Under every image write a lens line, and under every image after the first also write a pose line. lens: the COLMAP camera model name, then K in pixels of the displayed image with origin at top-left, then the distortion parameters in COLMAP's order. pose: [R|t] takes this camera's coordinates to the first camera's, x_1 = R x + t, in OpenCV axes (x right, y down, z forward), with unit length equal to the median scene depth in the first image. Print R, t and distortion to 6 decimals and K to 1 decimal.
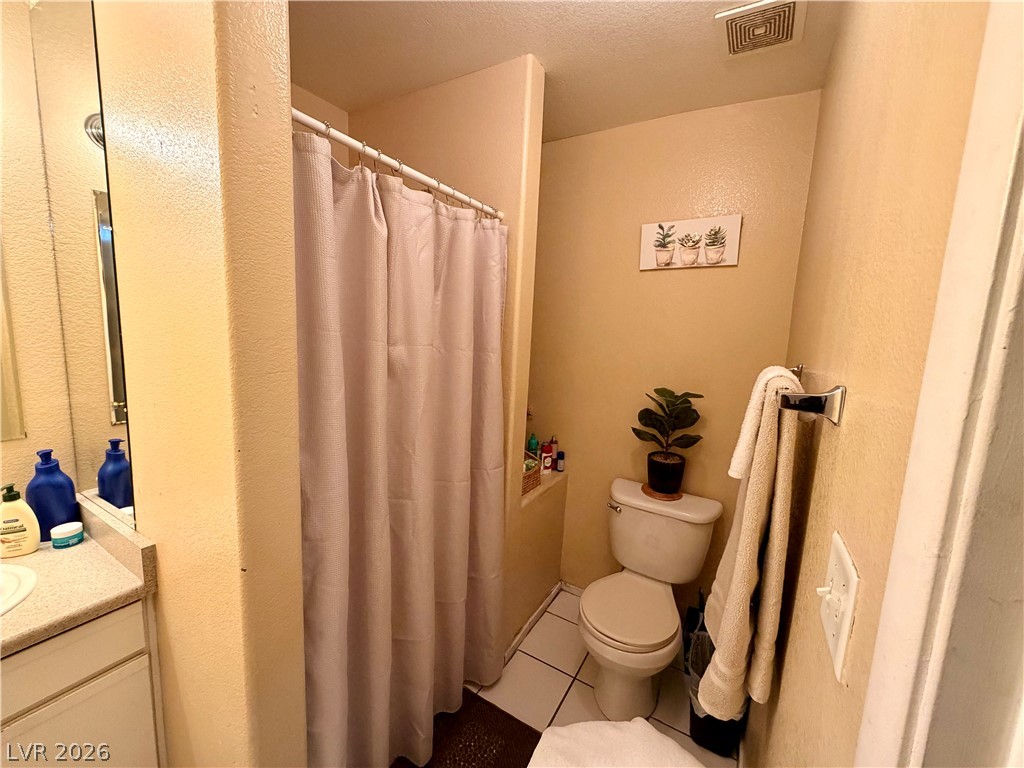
lens RADIAL K [[409.1, 0, 512.2], [0, 409.1, 384.3], [0, 0, 1]] dist [0.000317, -0.000086]
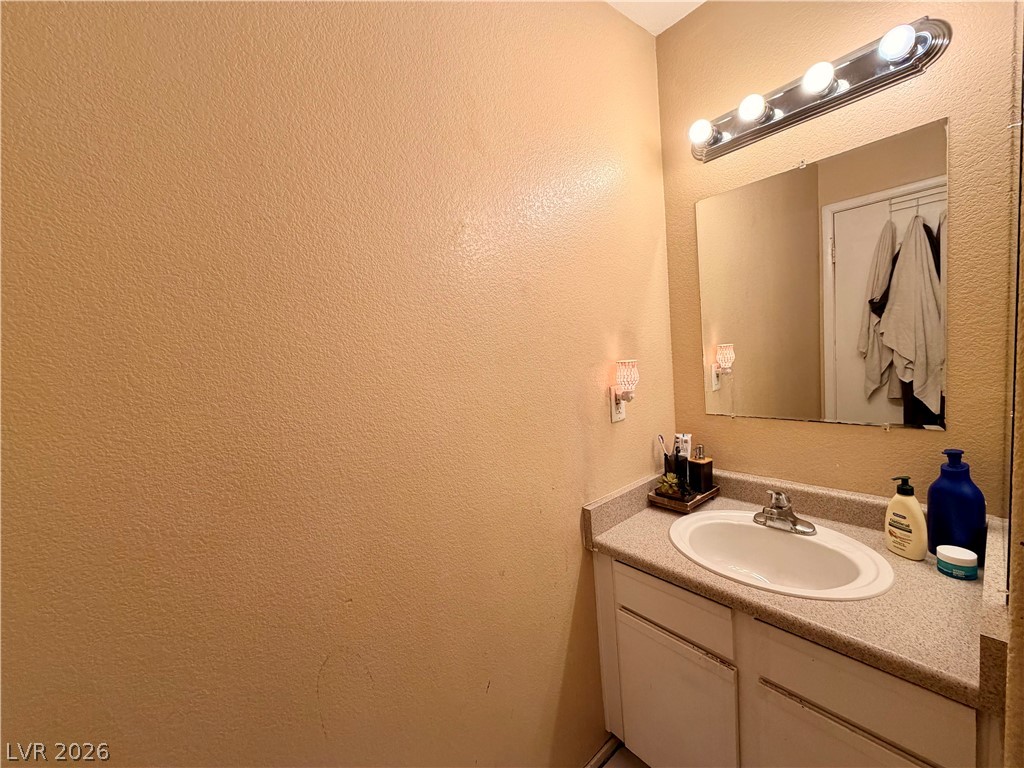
lens RADIAL K [[409.1, 0, 512.2], [0, 409.1, 381.5], [0, 0, 1]] dist [0.000317, -0.000086]
pose [[-0.336318, 0.067315, -0.939340, -0.089016], [-0.056023, 0.994246, 0.091308, 0.000952], [0.940081, 0.083333, -0.330611, 0.434966]]
